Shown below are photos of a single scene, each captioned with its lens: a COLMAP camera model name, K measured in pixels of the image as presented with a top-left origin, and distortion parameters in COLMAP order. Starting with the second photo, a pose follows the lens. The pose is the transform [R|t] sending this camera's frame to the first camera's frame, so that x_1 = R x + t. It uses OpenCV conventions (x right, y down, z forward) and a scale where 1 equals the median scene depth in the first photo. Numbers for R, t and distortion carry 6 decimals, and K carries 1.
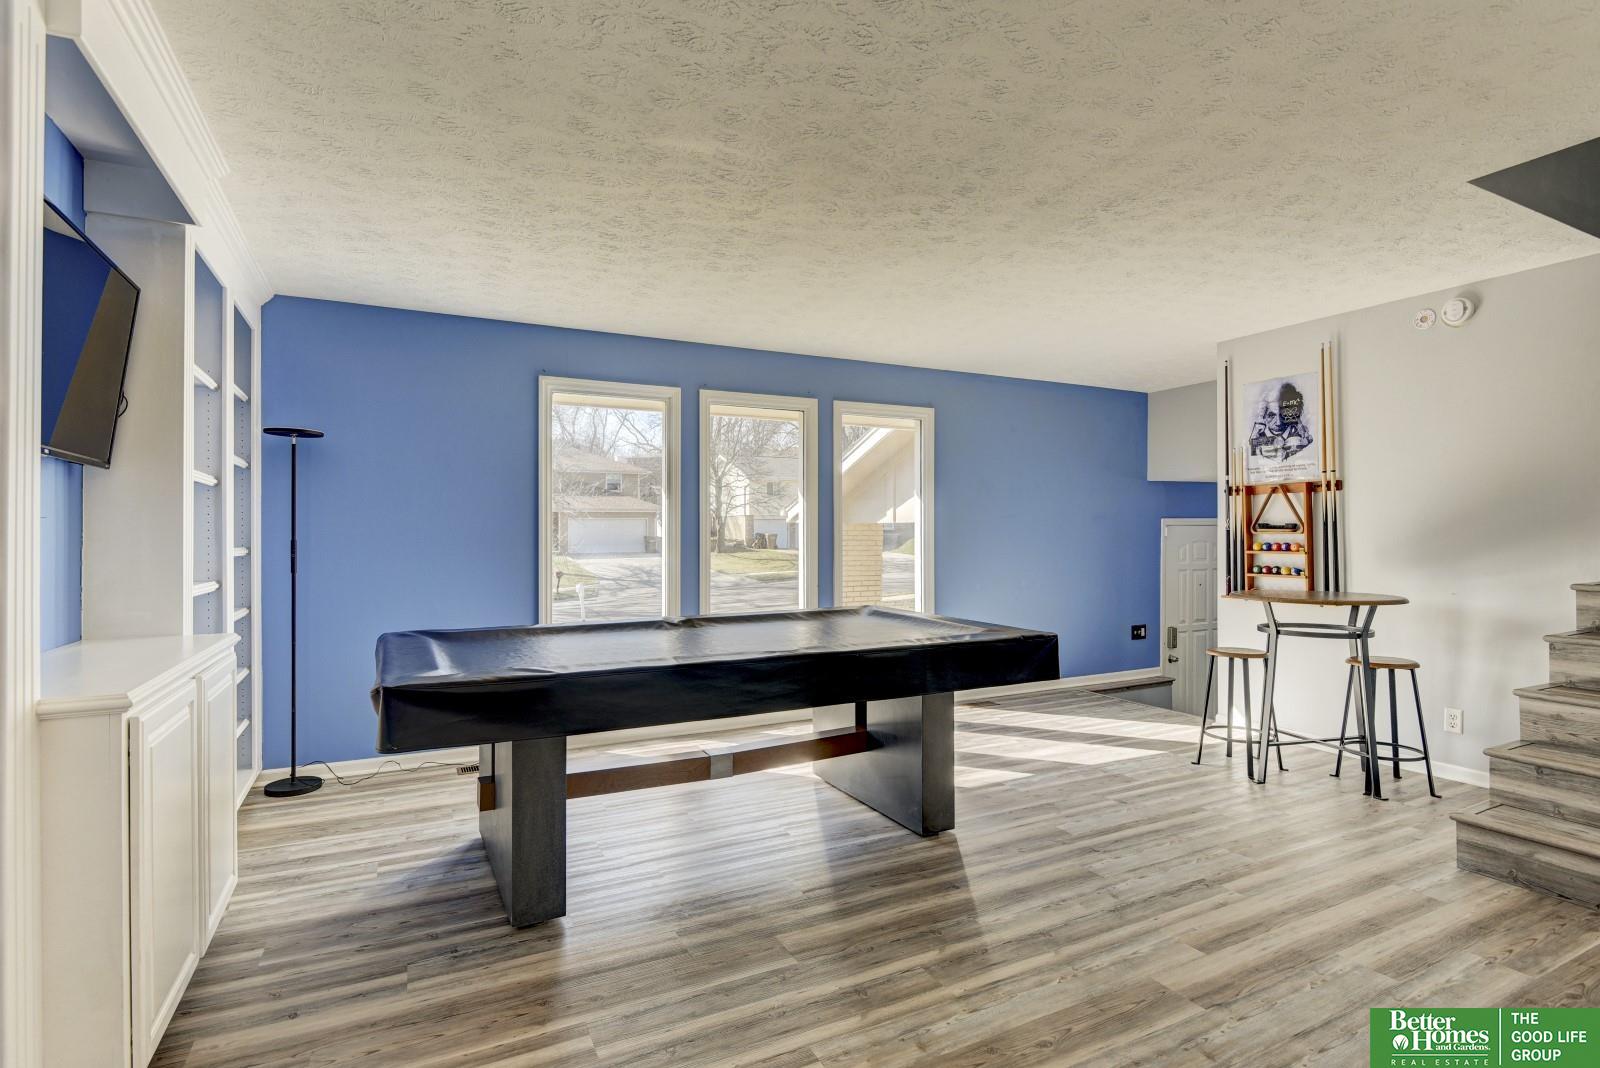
lens RADIAL K [[768.3, 0, 791.0], [0, 768.3, 534.0], [0, 0, 1]] dist [-0.013775, -0.009140]
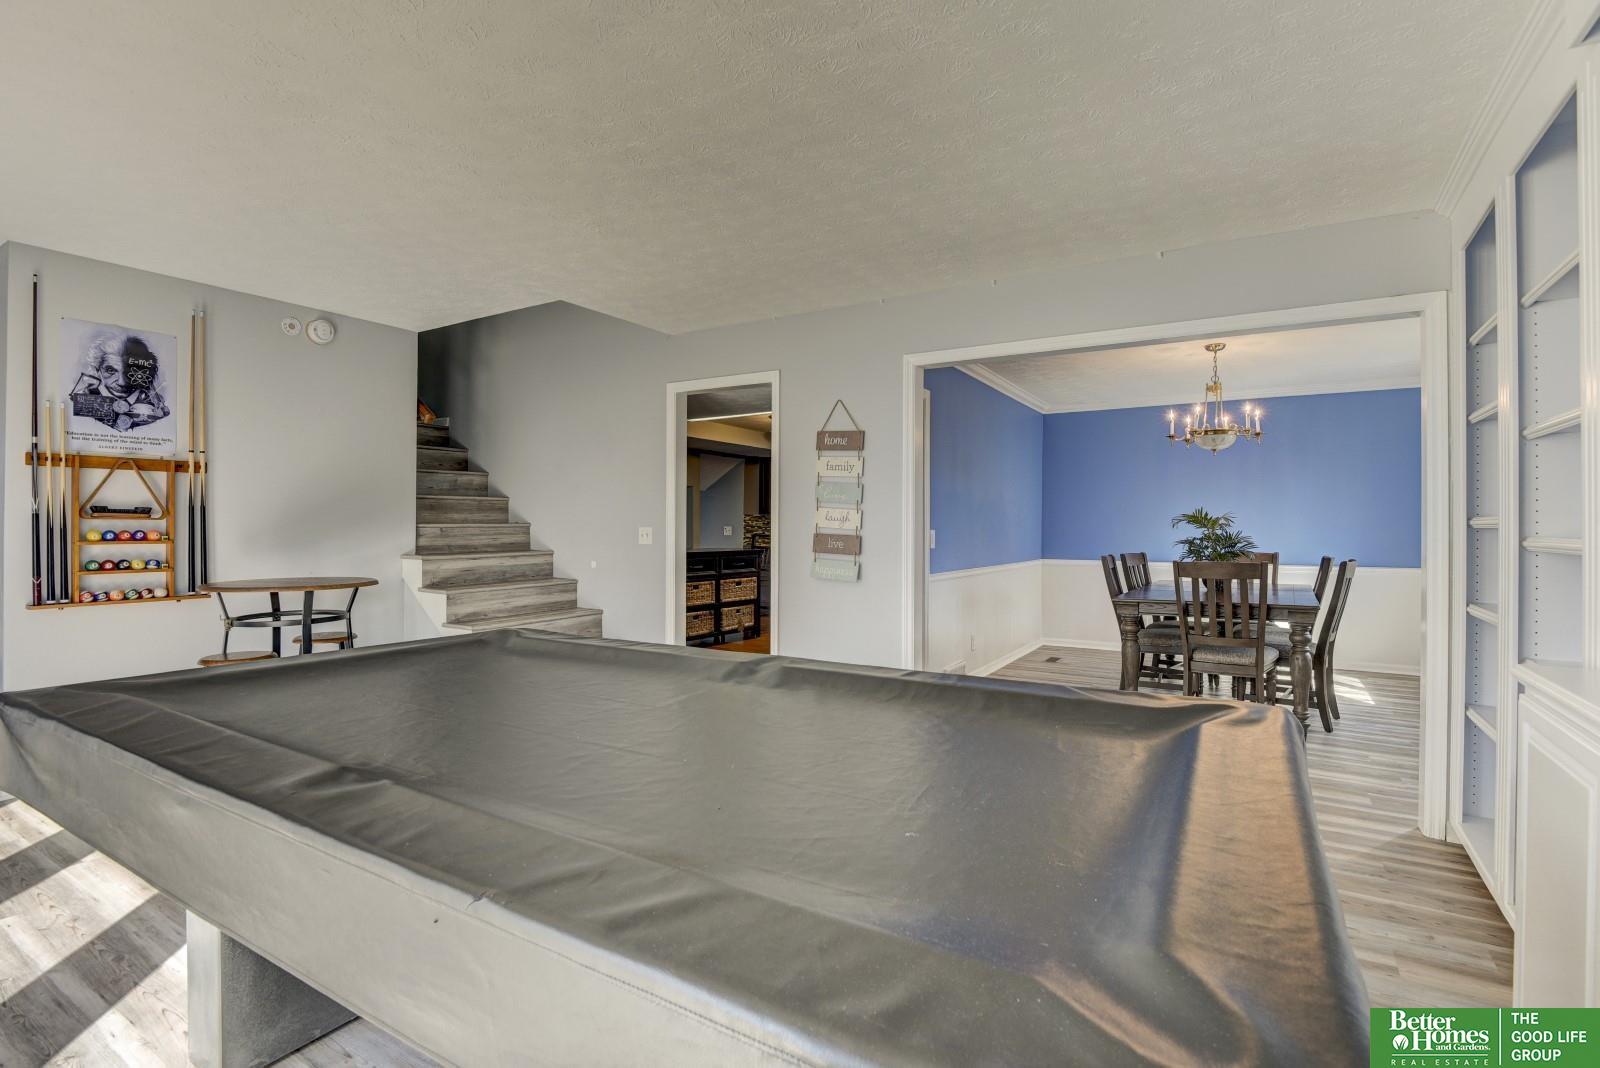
lens RADIAL K [[768.3, 0, 785.0], [0, 768.3, 521.8], [0, 0, 1]] dist [-0.013775, -0.009140]
pose [[-0.525075, 0.007645, 0.851022, -0.440337], [0.003089, 0.999970, -0.007077, 0.010497], [-0.851050, -0.001087, -0.525083, 0.886350]]
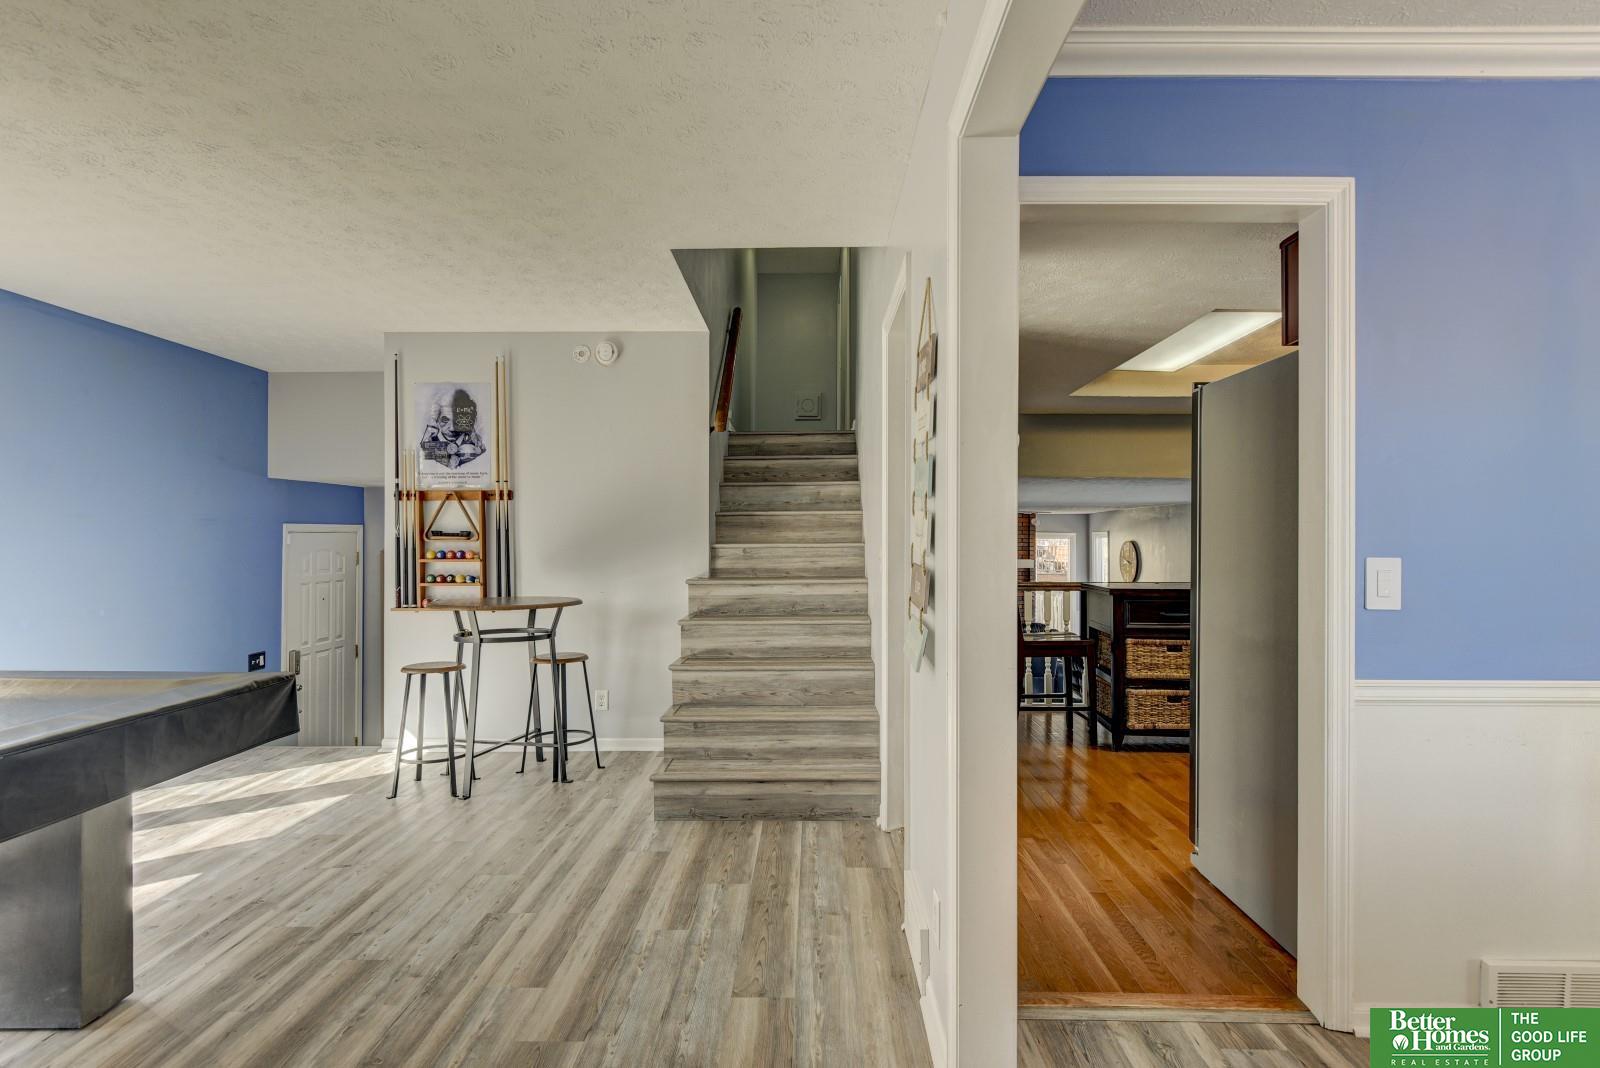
lens RADIAL K [[819.5, 0, 803.6], [0, 819.5, 544.5], [0, 0, 1]] dist [0.000164, -0.006691]
pose [[0.449501, -0.003332, 0.893274, -0.108537], [0.001000, 0.999994, 0.003227, 0.000641], [-0.893280, -0.000558, 0.449501, 0.130085]]
